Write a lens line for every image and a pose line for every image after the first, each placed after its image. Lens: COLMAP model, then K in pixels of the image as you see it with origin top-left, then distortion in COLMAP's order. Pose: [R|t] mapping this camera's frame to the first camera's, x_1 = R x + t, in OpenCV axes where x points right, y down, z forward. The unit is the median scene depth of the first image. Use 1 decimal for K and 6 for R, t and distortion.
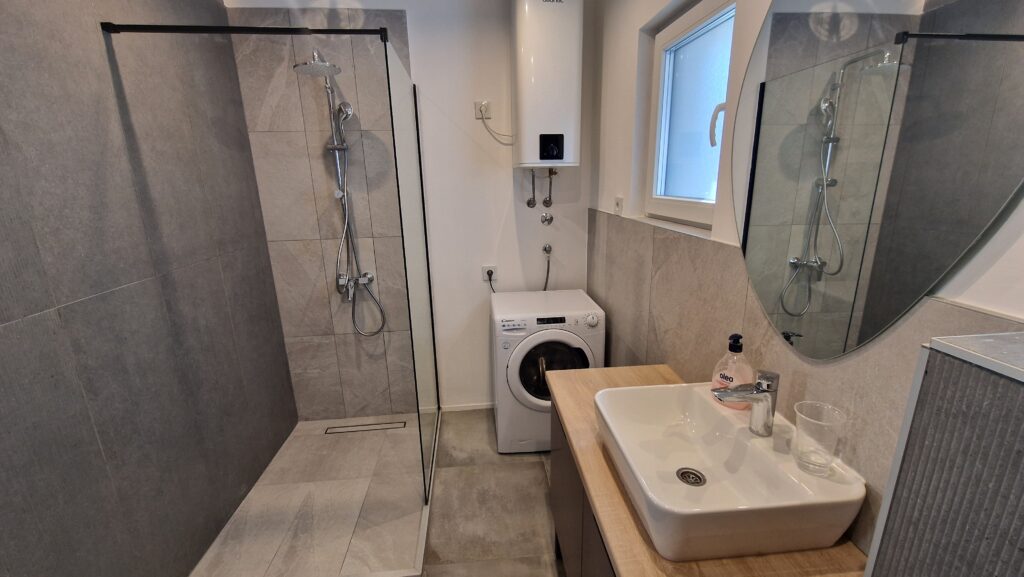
lens RADIAL K [[419.0, 0, 511.2], [0, 419.0, 291.1], [0, 0, 1]] dist [-0.003622, -0.000456]
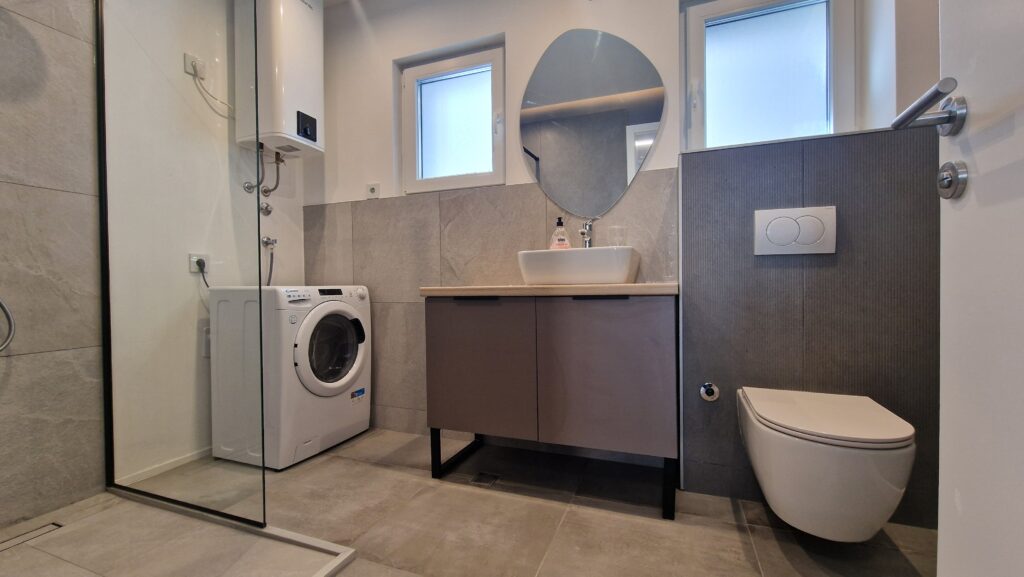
lens RADIAL K [[419.0, 0, 511.2], [0, 419.0, 291.1], [0, 0, 1]] dist [-0.003622, -0.000456]
pose [[0.444486, 0.004507, 0.895775, -0.589577], [0.235913, 0.964097, -0.121912, 0.285699], [-0.864163, 0.265513, 0.427464, 0.222308]]
